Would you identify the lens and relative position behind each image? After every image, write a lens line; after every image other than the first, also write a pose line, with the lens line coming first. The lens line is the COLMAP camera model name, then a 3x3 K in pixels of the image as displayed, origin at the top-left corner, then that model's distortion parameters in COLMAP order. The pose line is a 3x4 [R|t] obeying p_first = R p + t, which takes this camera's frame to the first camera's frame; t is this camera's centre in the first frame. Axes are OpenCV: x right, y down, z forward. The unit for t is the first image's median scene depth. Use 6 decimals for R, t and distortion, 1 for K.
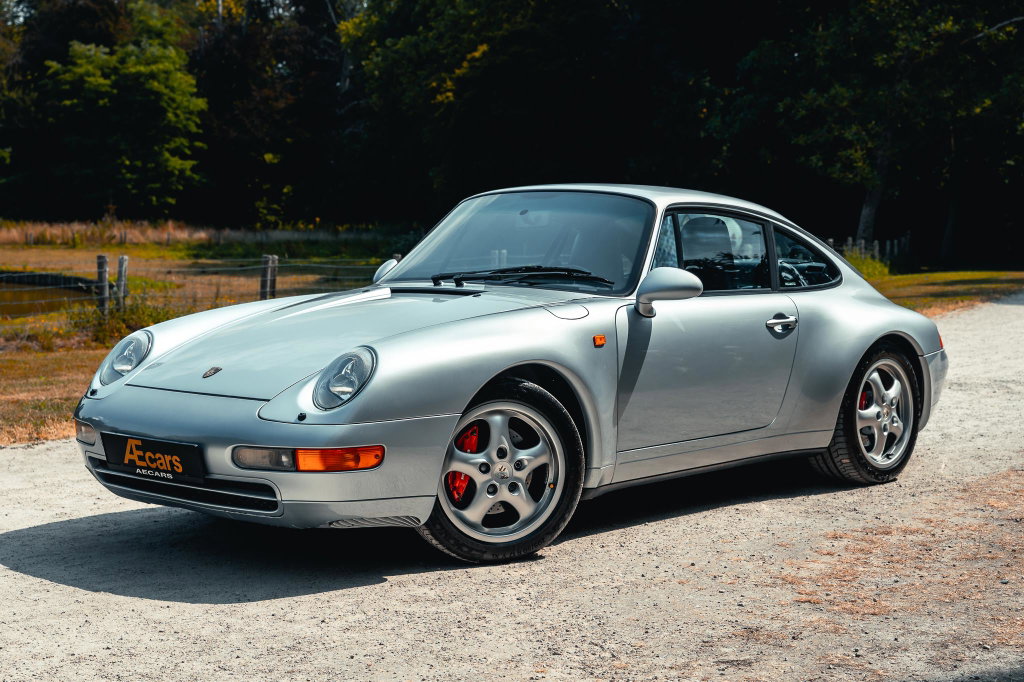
lens RADIAL K [[1731.2, 0, 512.2], [0, 1731.2, 339.2], [0, 0, 1]] dist [-0.004223, 0.000000]
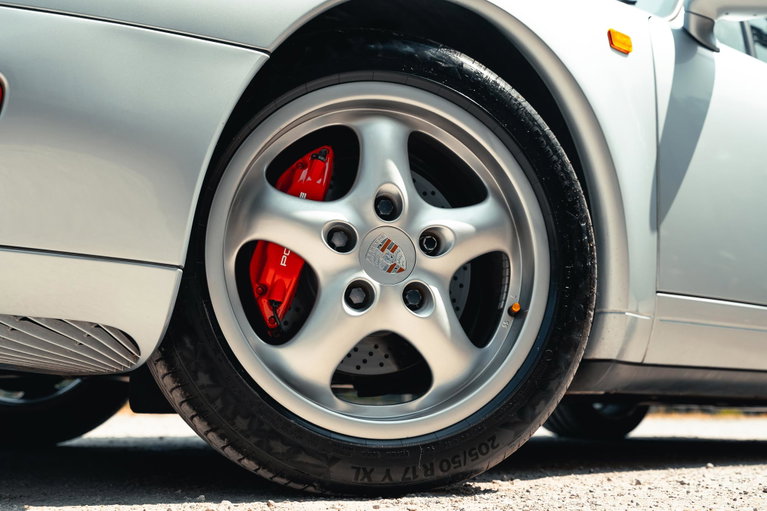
lens RADIAL K [[1049.5, 0, 385.2], [0, 1049.5, 258.1], [0, 0, 1]] dist [-0.049292, 0.000000]
pose [[0.995129, 0.009935, -0.098077, 0.016493], [-0.030652, 0.976775, -0.212063, 0.126191], [0.093692, 0.214036, 0.972322, 0.762776]]
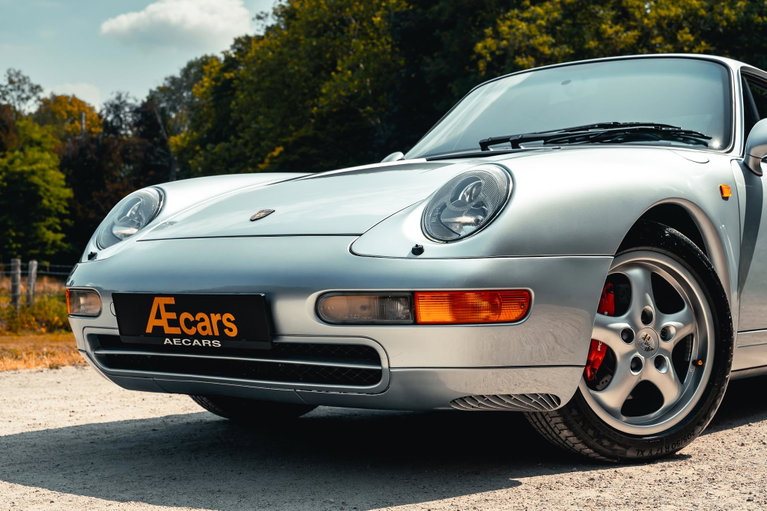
lens RADIAL K [[1188.8, 0, 374.4], [0, 1188.8, 285.9], [0, 0, 1]] dist [0.009782, 0.000000]
pose [[0.996651, 0.000463, 0.081768, -0.167119], [0.005436, 0.997397, -0.071907, 0.088250], [-0.081589, 0.072111, 0.994054, 0.479733]]
